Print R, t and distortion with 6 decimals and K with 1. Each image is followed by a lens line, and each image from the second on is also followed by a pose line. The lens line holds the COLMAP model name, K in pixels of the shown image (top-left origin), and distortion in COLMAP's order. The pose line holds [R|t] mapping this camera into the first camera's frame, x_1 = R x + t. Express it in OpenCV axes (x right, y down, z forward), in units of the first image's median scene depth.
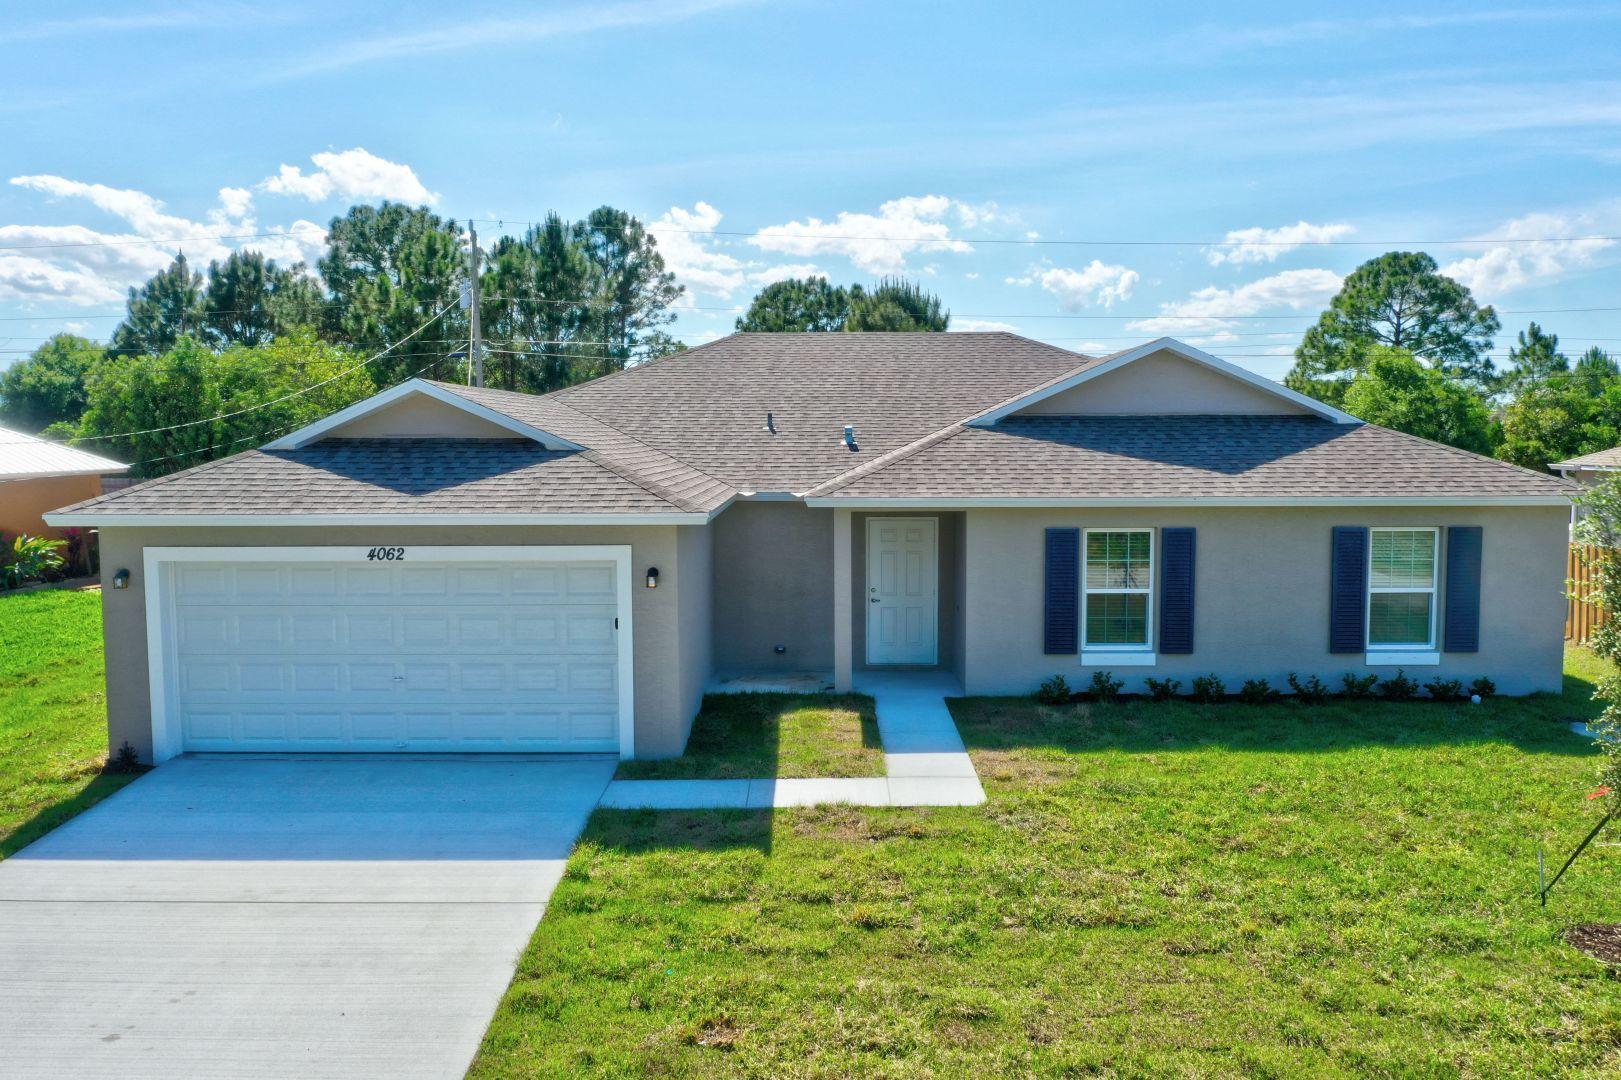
lens RADIAL K [[1248.4, 0, 806.1], [0, 1248.4, 540.8], [0, 0, 1]] dist [-0.016760, -0.014586]
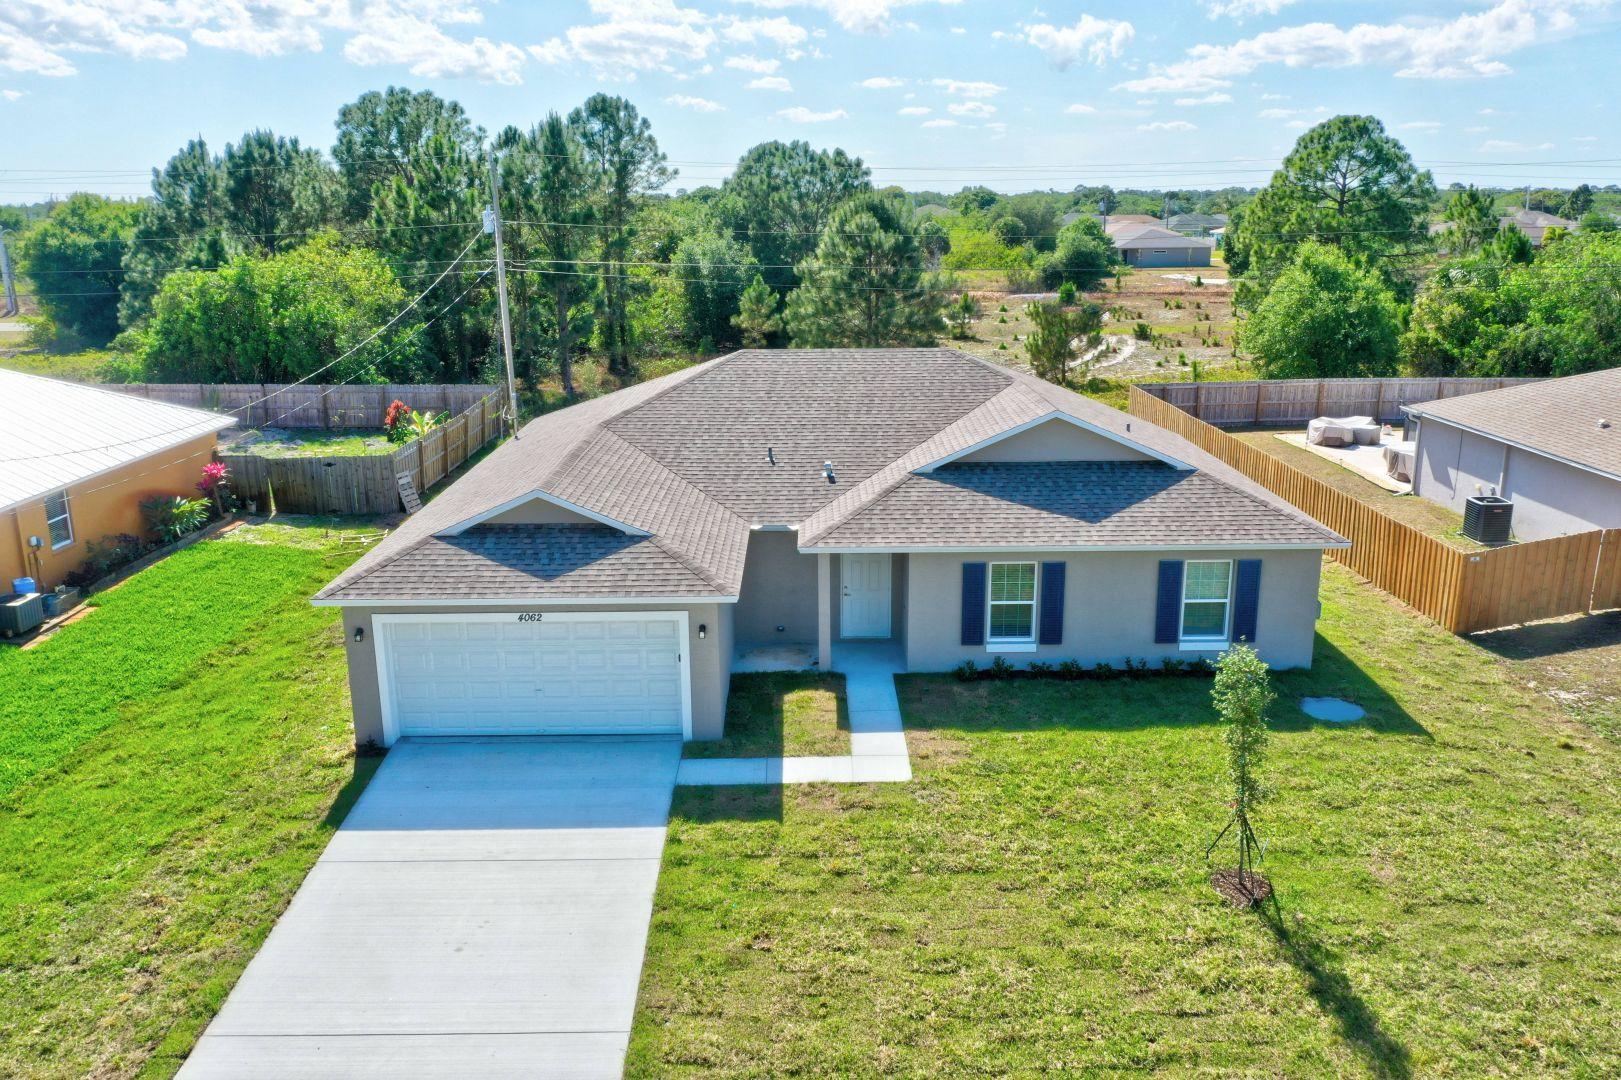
lens RADIAL K [[1248.4, 0, 804.4], [0, 1248.4, 541.8], [0, 0, 1]] dist [-0.016760, -0.014586]
pose [[0.999882, -0.008266, 0.012918, -0.013701], [0.005799, 0.983561, 0.180483, -0.345424], [-0.014197, -0.180387, 0.983493, -0.494698]]
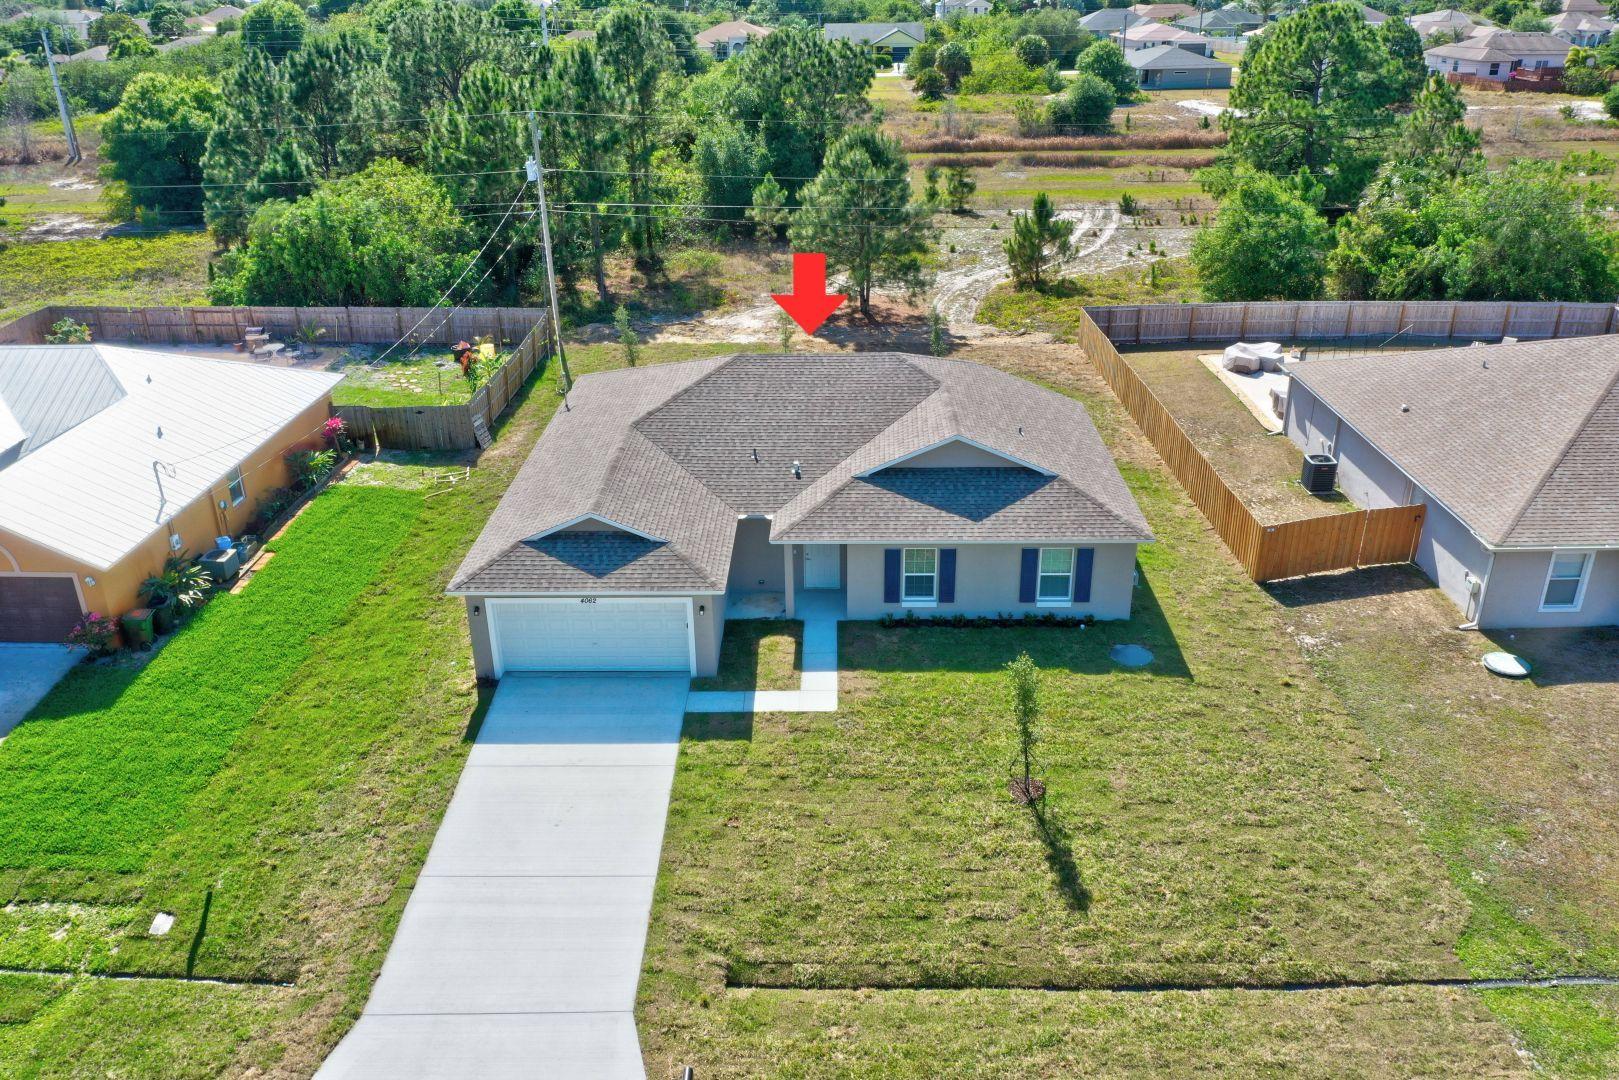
lens RADIAL K [[1246.9, 0, 803.0], [0, 1246.9, 539.1], [0, 0, 1]] dist [-0.016760, -0.014586]
pose [[0.999859, -0.004562, -0.016192, 0.102608], [0.009916, 0.937351, 0.348245, -0.875604], [0.013588, -0.348356, 0.937264, -1.111882]]
